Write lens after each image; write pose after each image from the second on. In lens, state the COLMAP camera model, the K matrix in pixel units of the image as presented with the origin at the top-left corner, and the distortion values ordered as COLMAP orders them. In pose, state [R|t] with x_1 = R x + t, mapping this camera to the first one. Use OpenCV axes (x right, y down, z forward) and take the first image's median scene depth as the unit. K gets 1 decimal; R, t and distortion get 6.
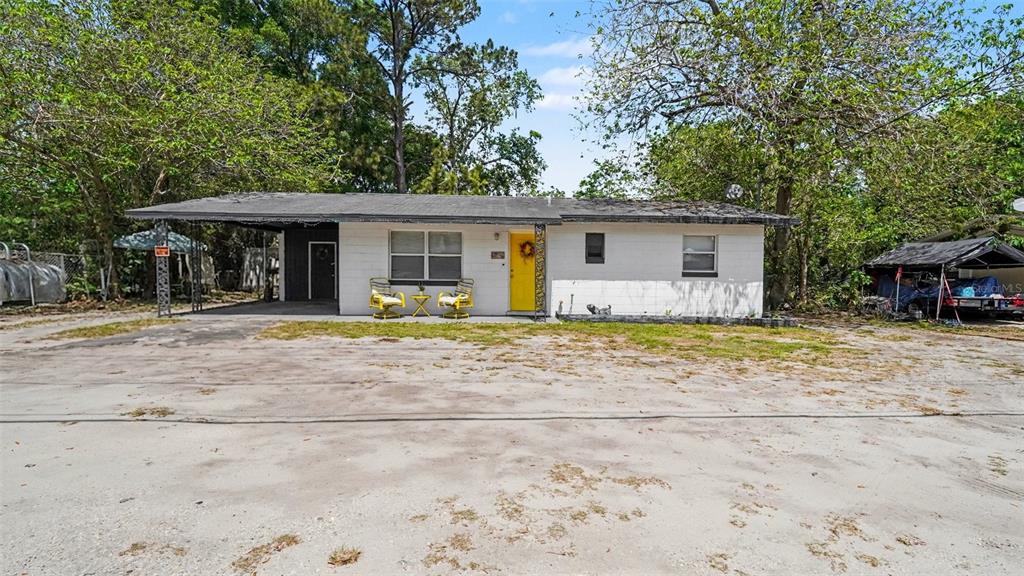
lens RADIAL K [[461.8, 0, 515.5], [0, 461.8, 291.8], [0, 0, 1]] dist [0.002161, 0.000113]
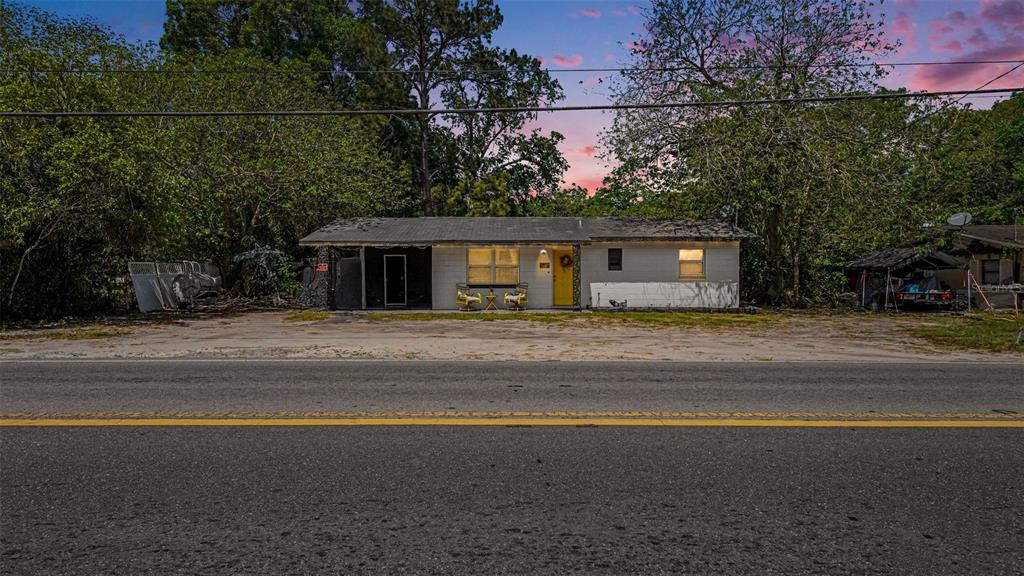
lens RADIAL K [[461.8, 0, 515.5], [0, 461.8, 291.8], [0, 0, 1]] dist [0.002161, 0.000113]
pose [[0.998489, -0.011689, -0.053697, -0.053989], [0.011127, 0.999880, -0.010744, 0.014053], [0.053816, 0.010130, 0.998499, -0.404869]]
